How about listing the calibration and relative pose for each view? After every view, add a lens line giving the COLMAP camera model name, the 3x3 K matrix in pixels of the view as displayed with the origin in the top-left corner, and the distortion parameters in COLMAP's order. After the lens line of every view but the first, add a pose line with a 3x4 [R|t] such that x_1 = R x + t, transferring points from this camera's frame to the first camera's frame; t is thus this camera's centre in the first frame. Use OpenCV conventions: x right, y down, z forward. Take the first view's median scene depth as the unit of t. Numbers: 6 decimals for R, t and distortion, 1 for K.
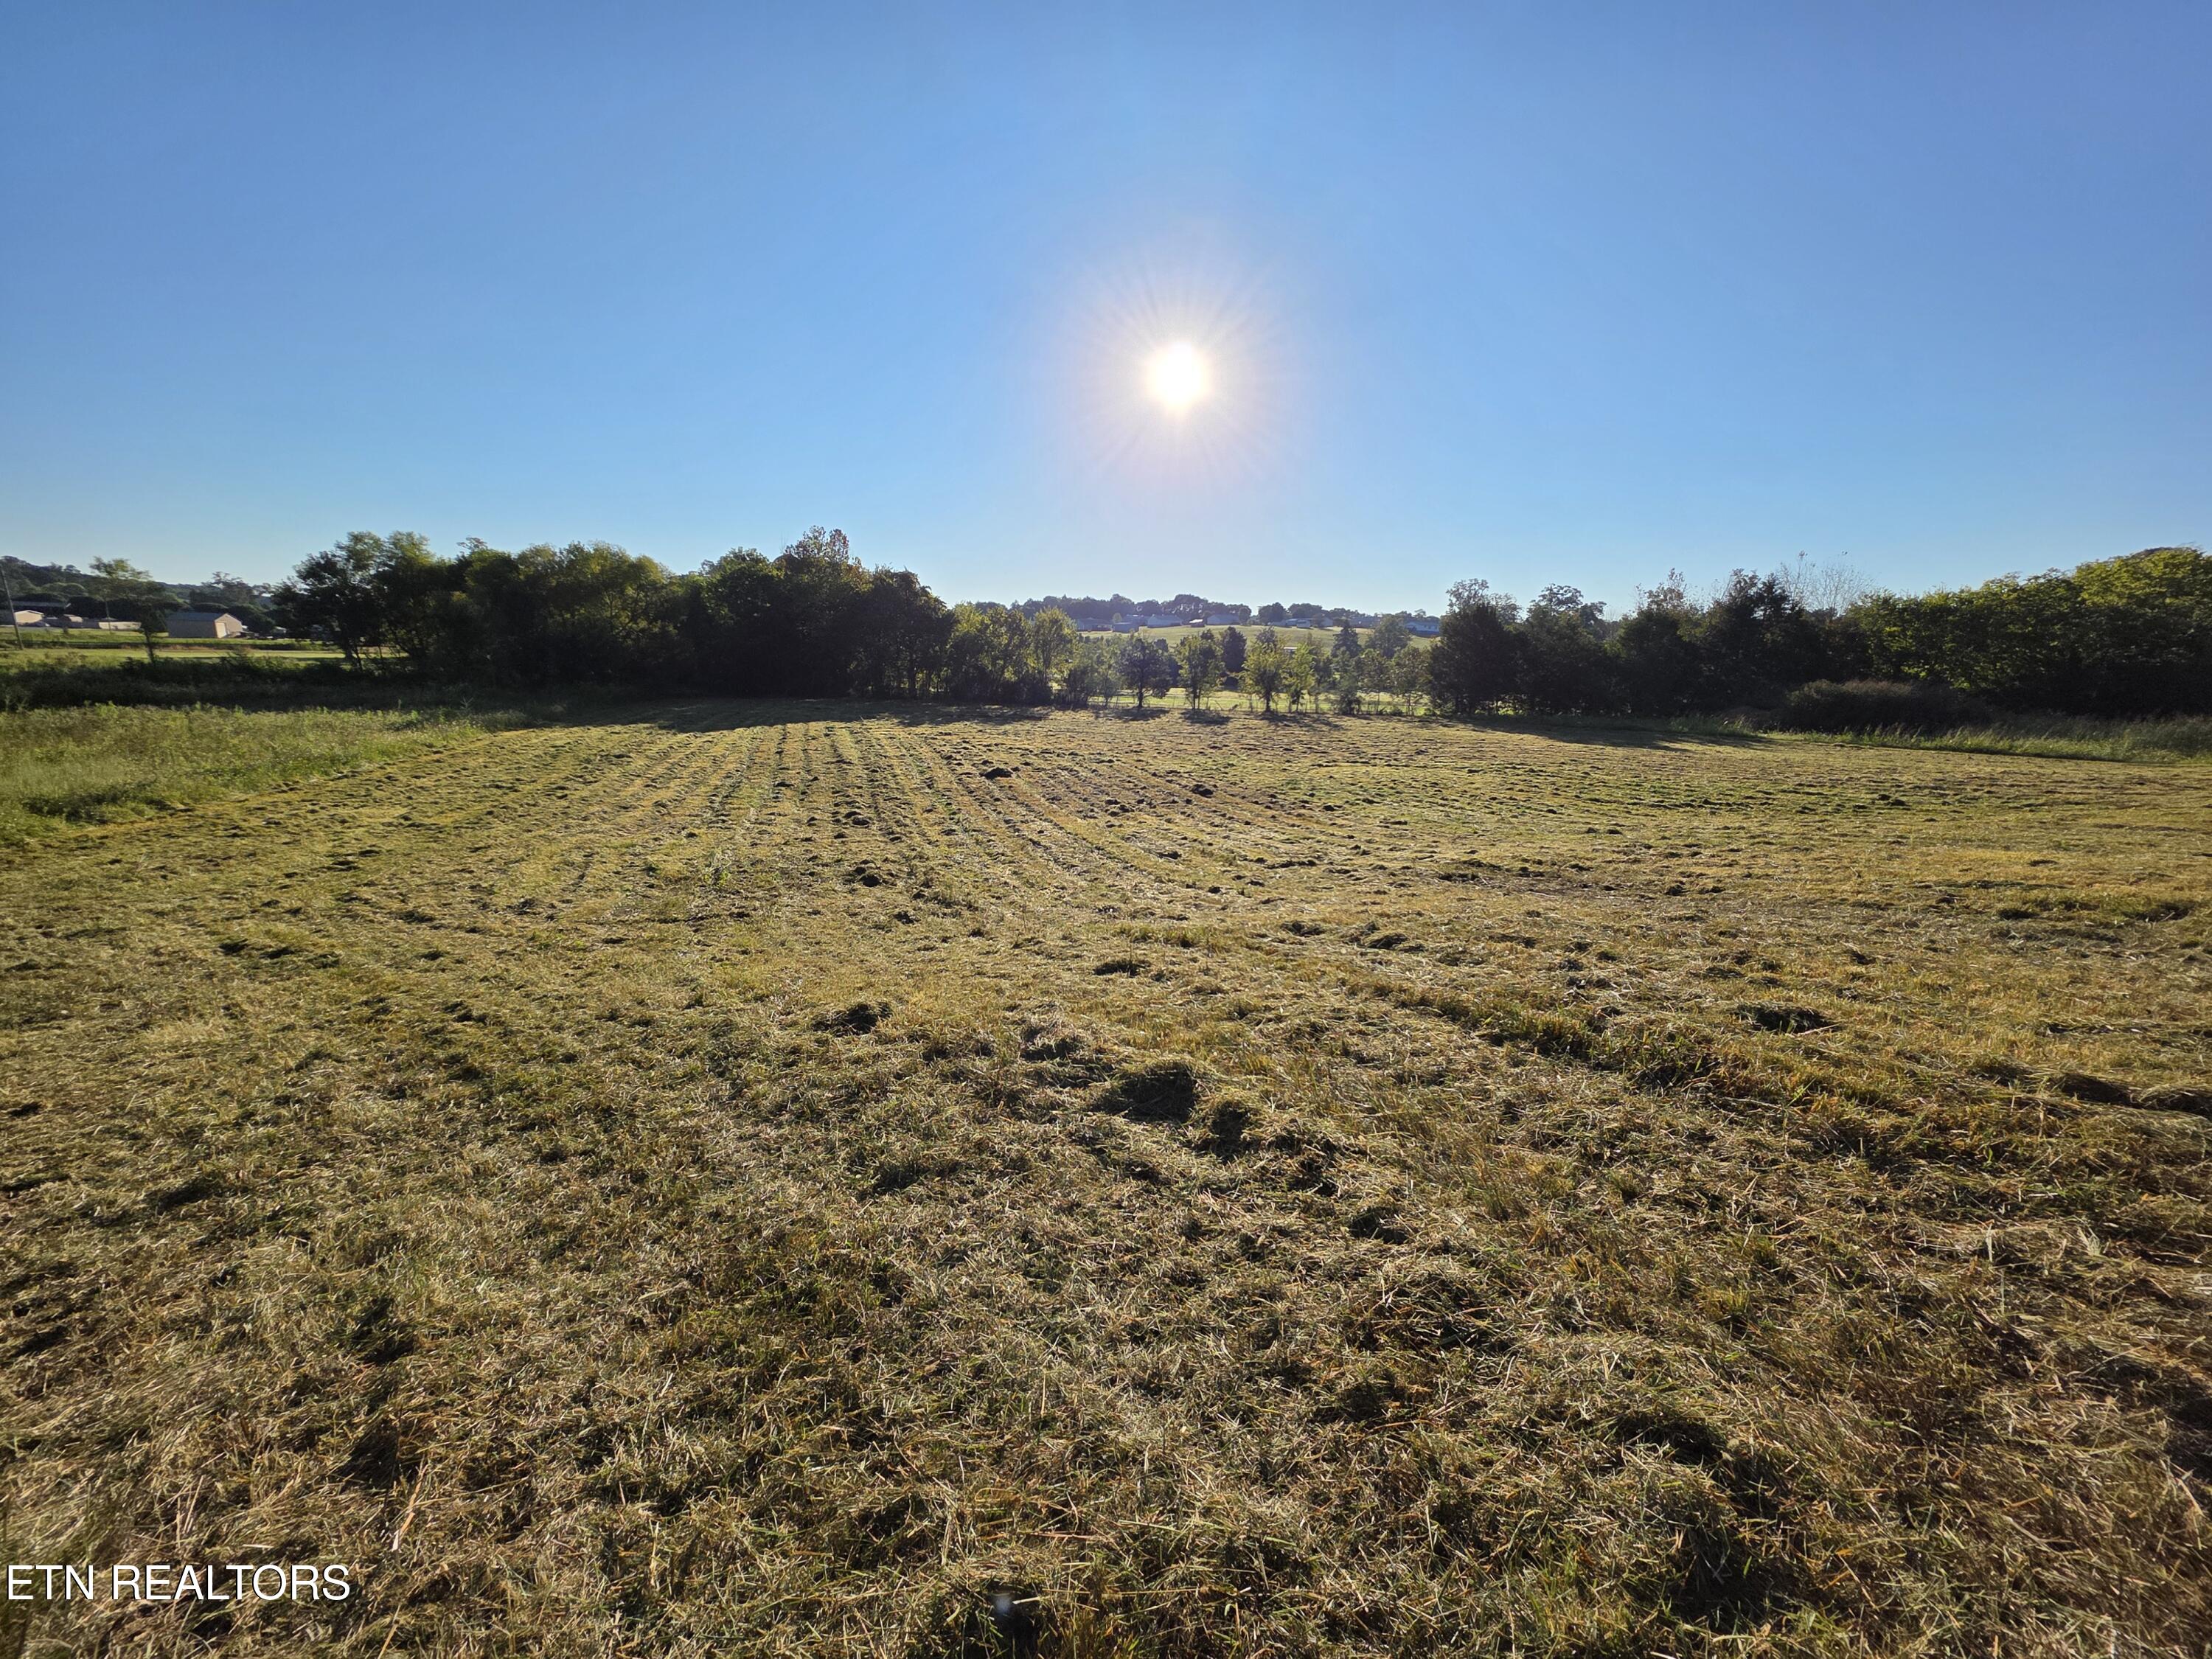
lens RADIAL K [[882.4, 0, 1105.2], [0, 882.4, 831.0], [0, 0, 1]] dist [0.003504, -0.000476]
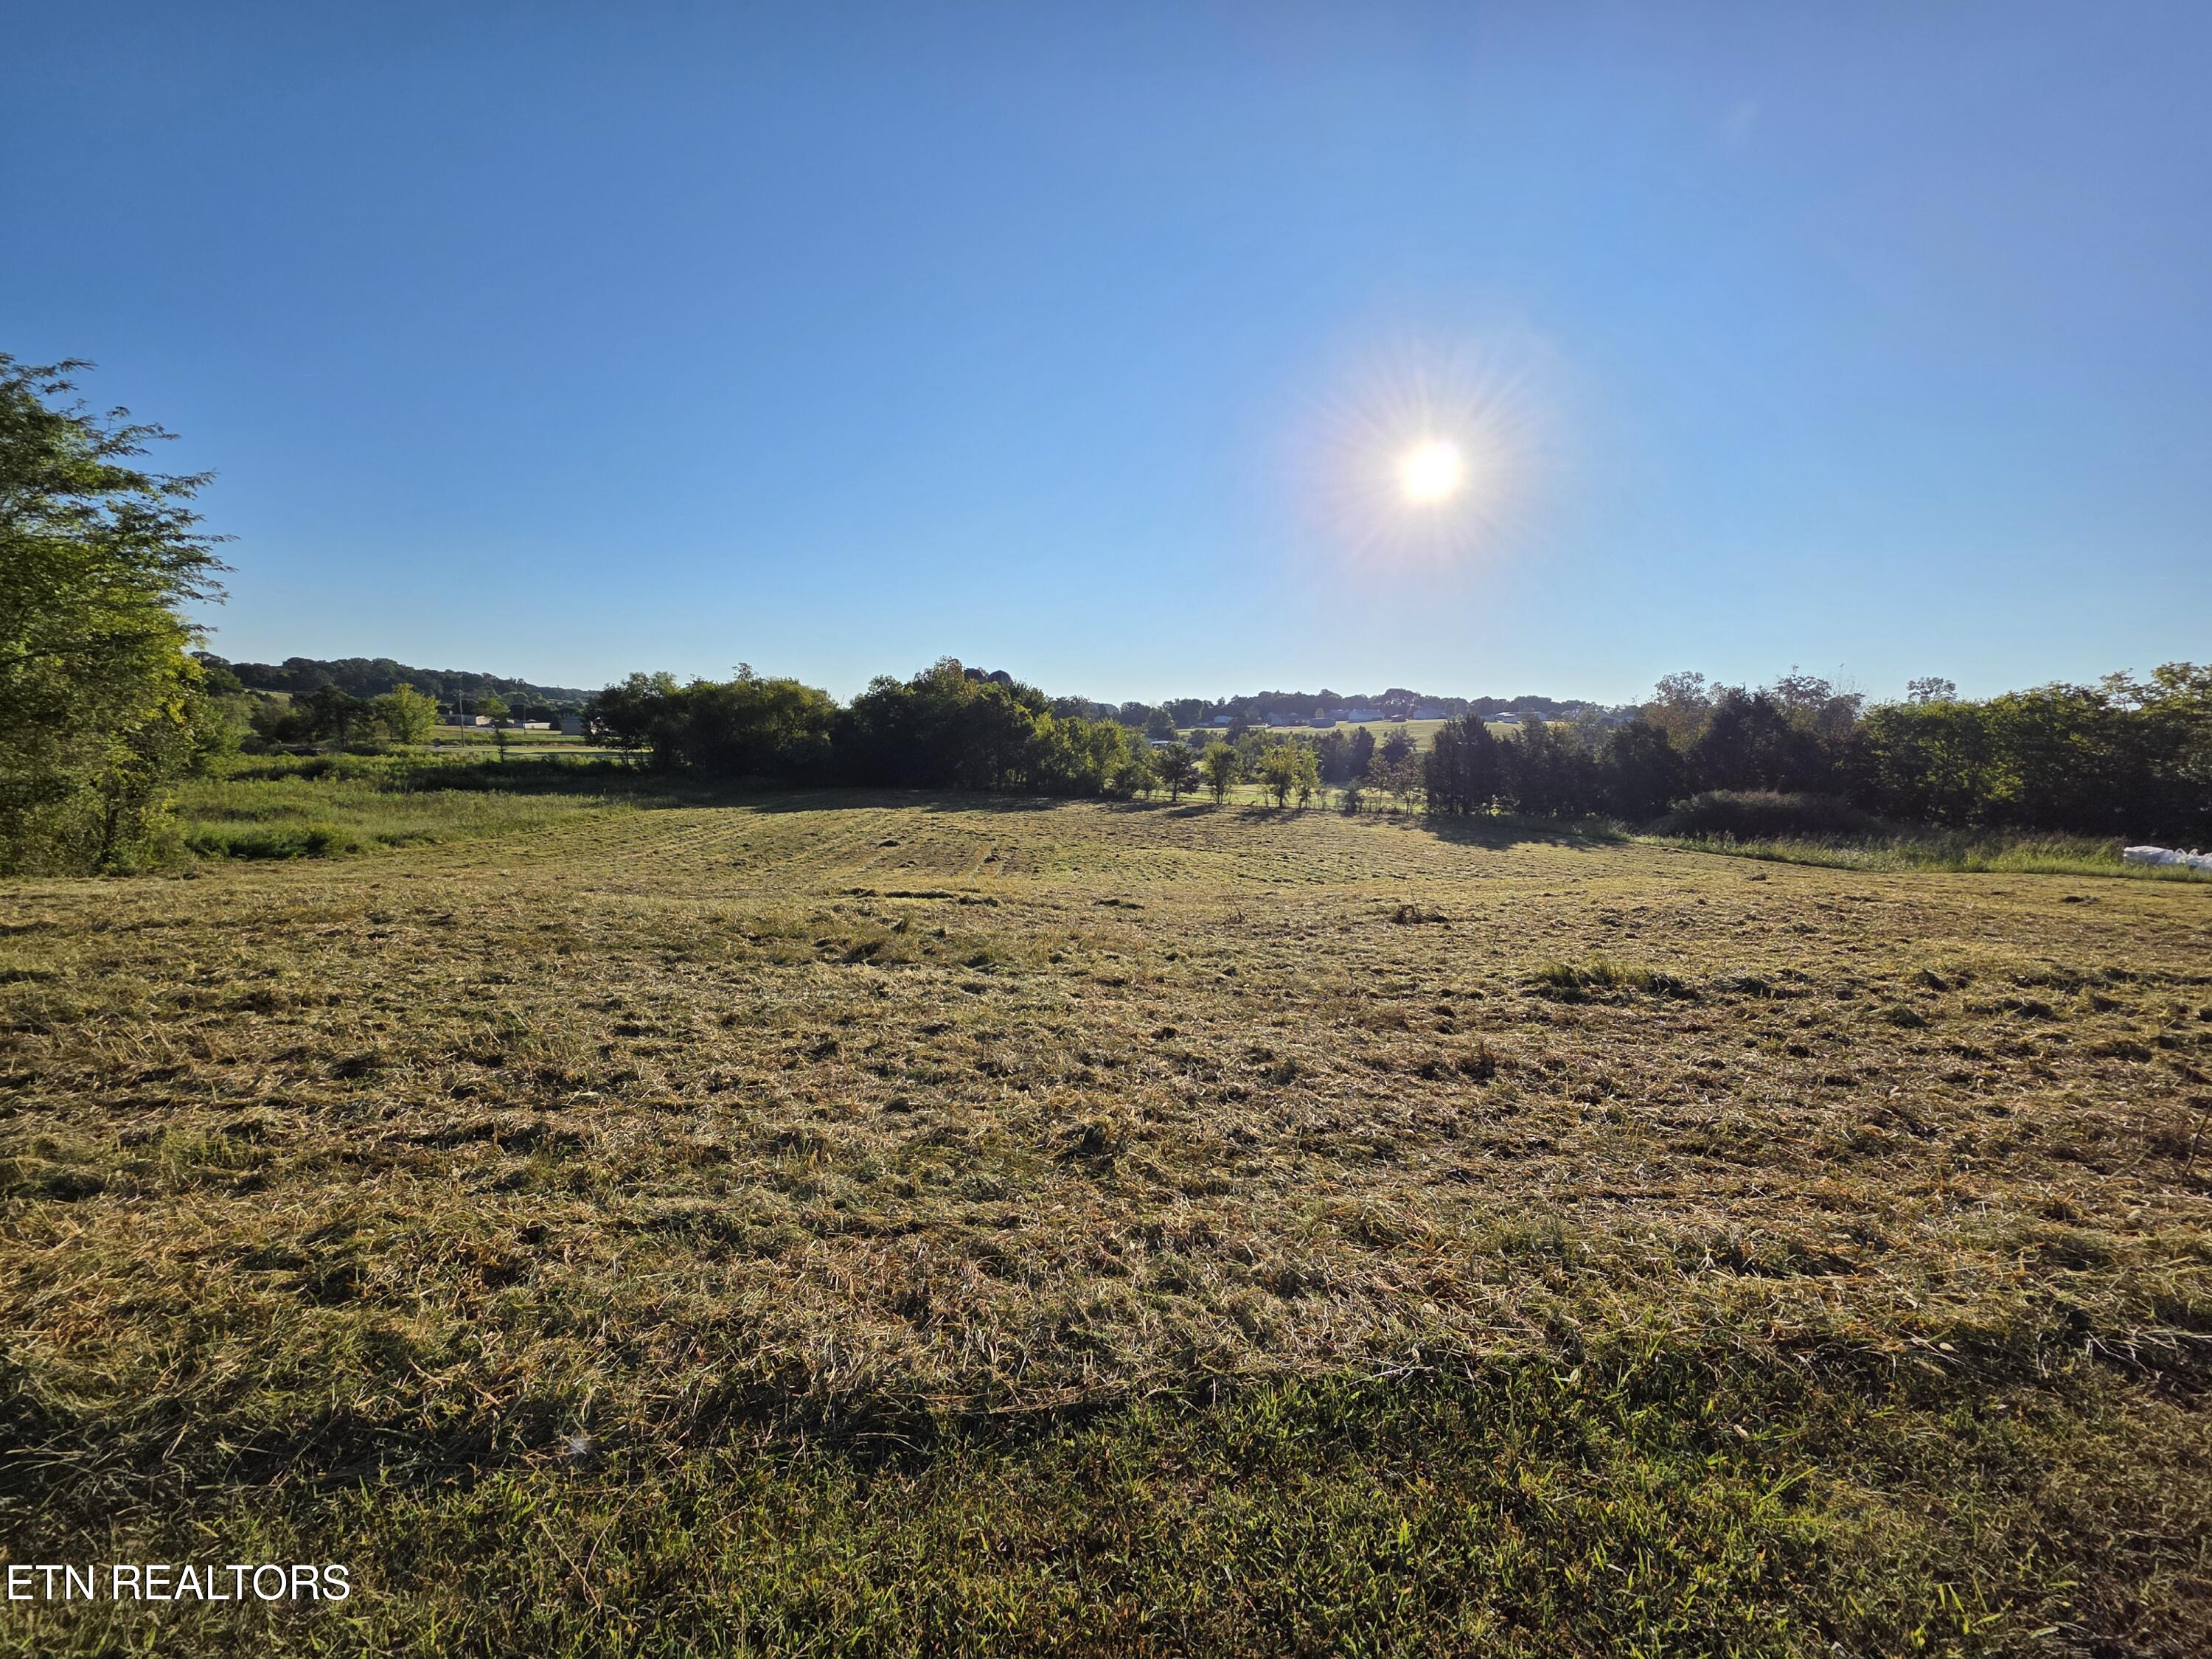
lens RADIAL K [[882.4, 0, 1100.0], [0, 882.4, 823.3], [0, 0, 1]] dist [0.003504, -0.000476]
pose [[0.962901, 0.026430, -0.268557, 0.215322], [-0.055593, 0.993274, -0.101572, 0.011546], [0.264066, 0.112734, 0.957894, -0.123573]]
